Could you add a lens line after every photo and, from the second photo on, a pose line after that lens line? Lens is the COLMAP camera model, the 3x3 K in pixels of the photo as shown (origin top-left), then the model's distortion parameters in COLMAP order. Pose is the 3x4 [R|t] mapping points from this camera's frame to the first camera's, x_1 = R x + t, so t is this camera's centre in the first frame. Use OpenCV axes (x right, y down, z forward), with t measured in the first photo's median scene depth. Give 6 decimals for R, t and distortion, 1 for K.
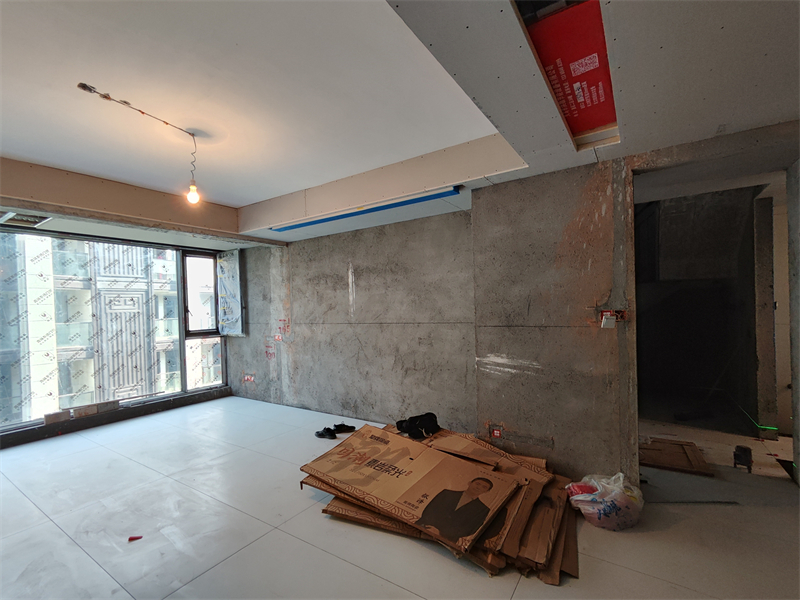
lens RADIAL K [[369.1, 0, 401.6], [0, 369.1, 310.3], [0, 0, 1]] dist [0.000021, 0.006747]
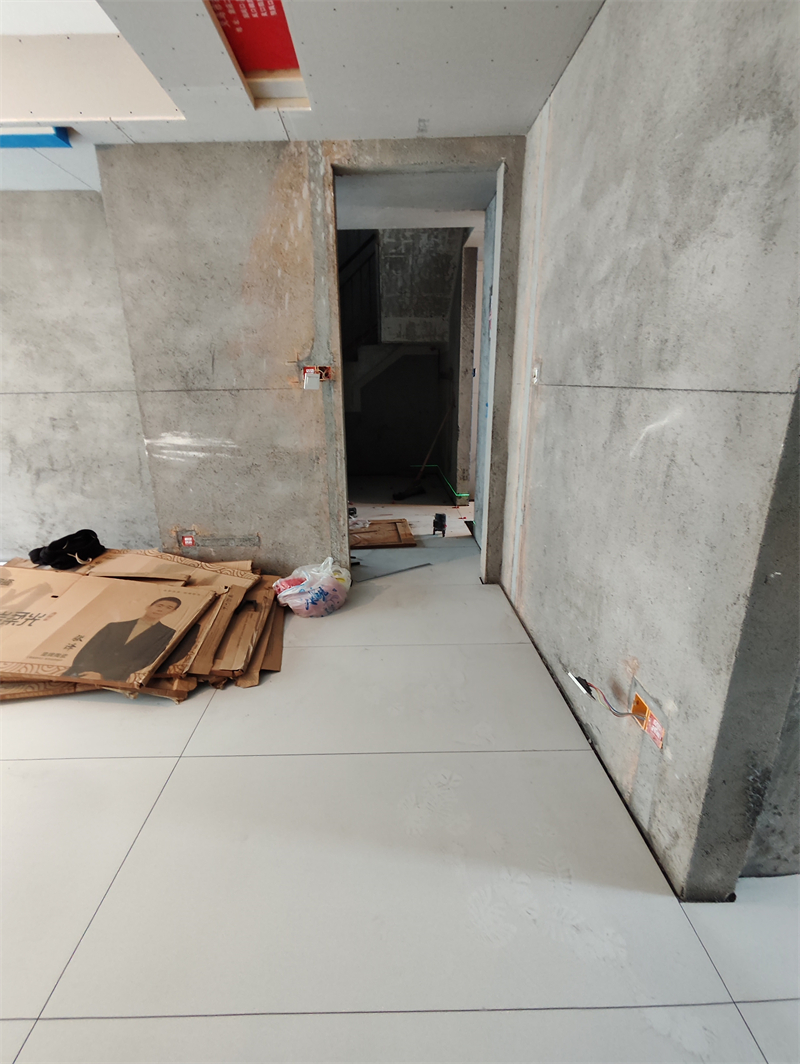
lens RADIAL K [[488.3, 0, 384.4], [0, 488.3, 533.8], [0, 0, 1]] dist [-0.000543, 0.006701]
pose [[0.837525, -0.151615, 0.524942, 0.084140], [0.001029, 0.961167, 0.275965, 0.053910], [-0.546398, -0.230587, 0.805158, -0.009305]]
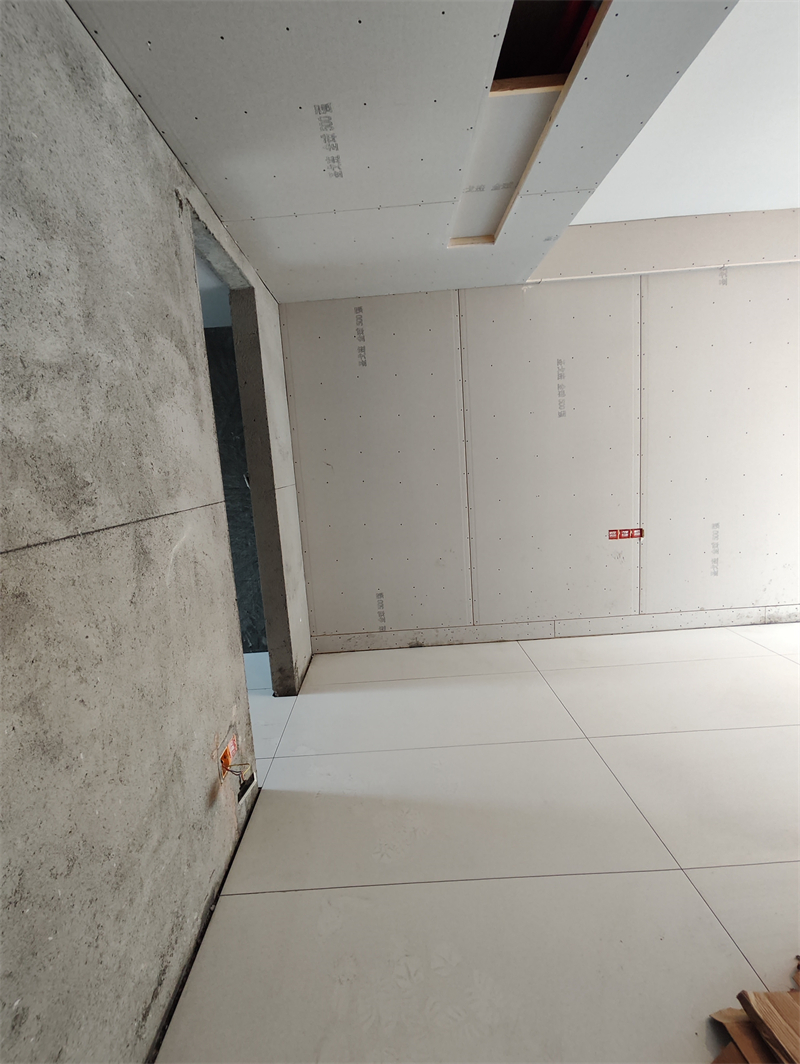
lens RADIAL K [[488.3, 0, 384.4], [0, 488.3, 533.8], [0, 0, 1]] dist [-0.000543, 0.006701]
pose [[-0.837047, 0.163697, -0.522069, 0.667759], [0.087438, 0.981952, 0.167704, 0.002852], [0.540099, 0.094728, -0.836253, 0.831527]]
